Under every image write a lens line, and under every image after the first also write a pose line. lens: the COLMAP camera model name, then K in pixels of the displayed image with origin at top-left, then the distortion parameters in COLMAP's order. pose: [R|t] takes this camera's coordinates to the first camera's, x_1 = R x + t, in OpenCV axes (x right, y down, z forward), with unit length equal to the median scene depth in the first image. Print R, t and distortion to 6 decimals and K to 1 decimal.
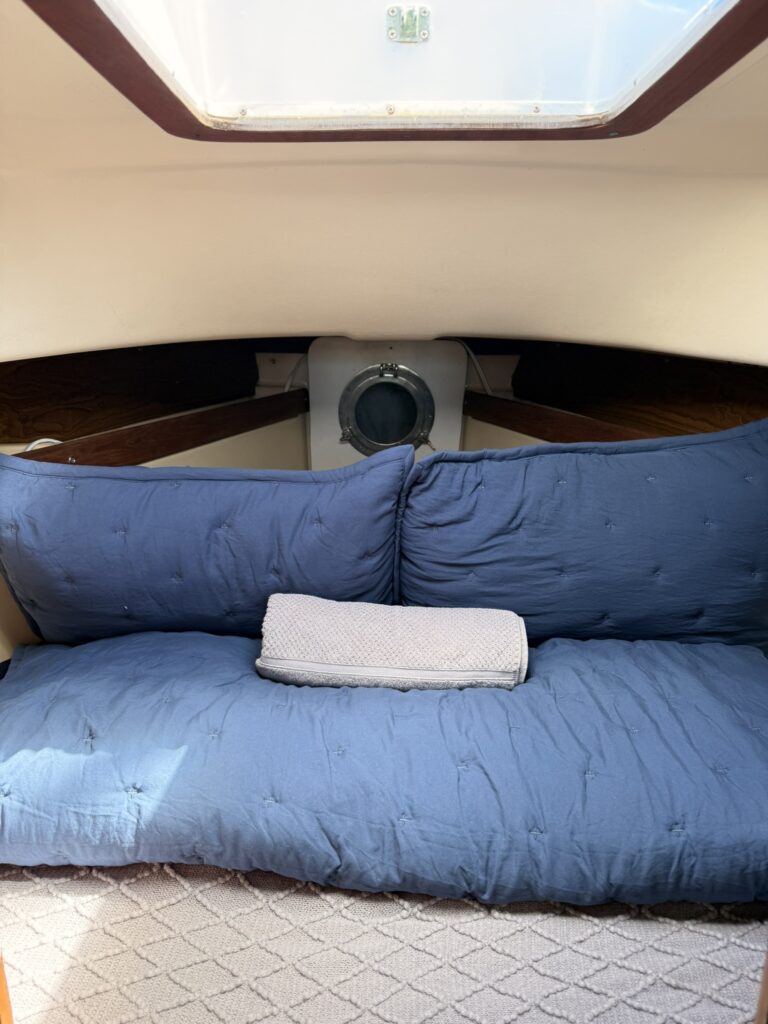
lens RADIAL K [[721.7, 0, 375.3], [0, 721.7, 505.7], [0, 0, 1]] dist [0.048118, -0.035455]
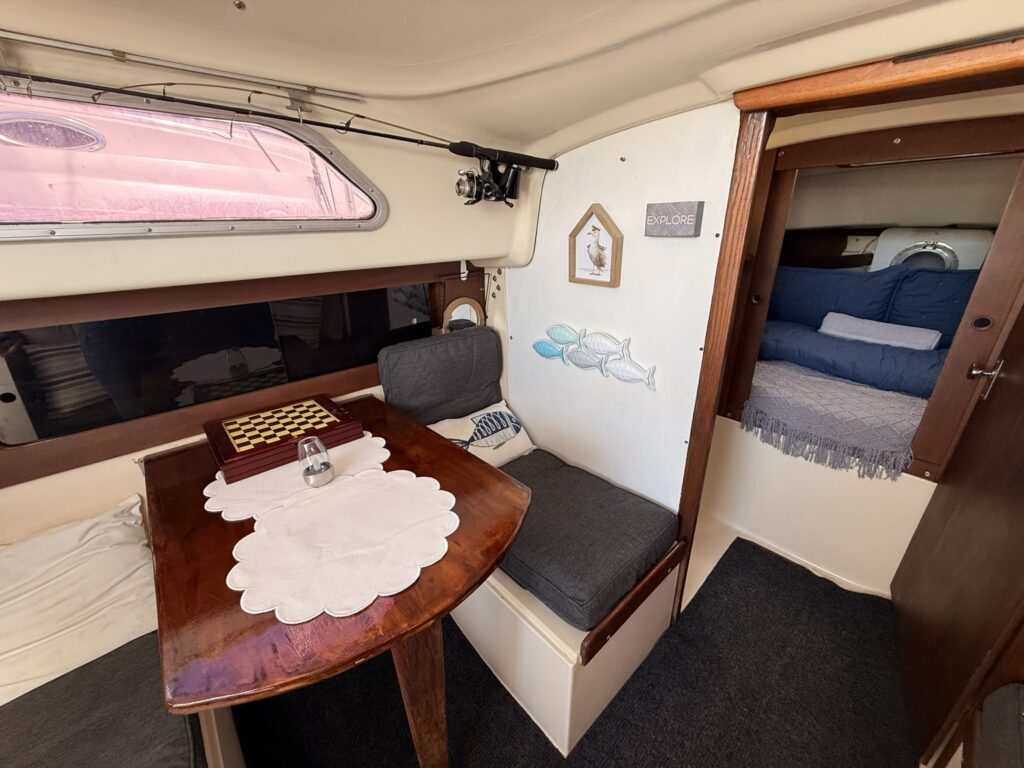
lens RADIAL K [[405.3, 0, 512.3], [0, 405.3, 382.9], [0, 0, 1]] dist [0.003546, -0.000760]
pose [[0.680866, 0.253640, -0.687086, 0.248393], [-0.170068, 0.967230, 0.188527, 0.395703], [0.712389, -0.011510, 0.701691, -1.459076]]
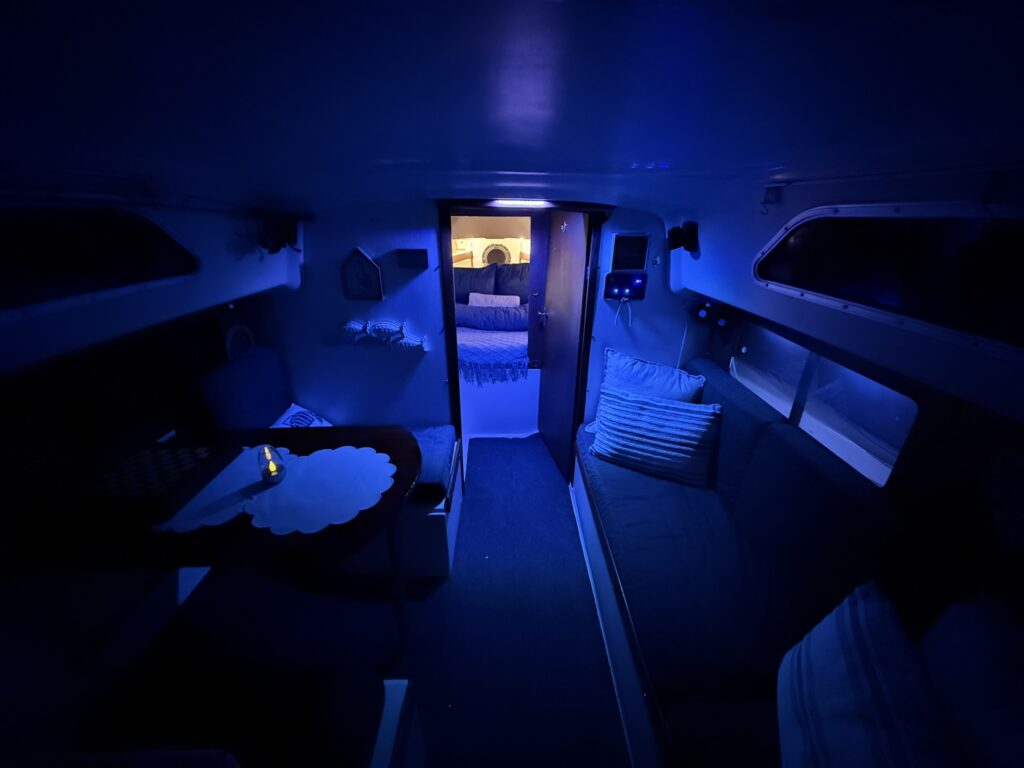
lens RADIAL K [[405.3, 0, 509.8], [0, 405.3, 384.2], [0, 0, 1]] dist [0.003546, -0.000760]
pose [[0.999711, -0.009784, 0.021975, 0.081142], [0.006299, 0.988143, 0.153406, 0.398893], [-0.023215, -0.153223, 0.987919, -2.384349]]
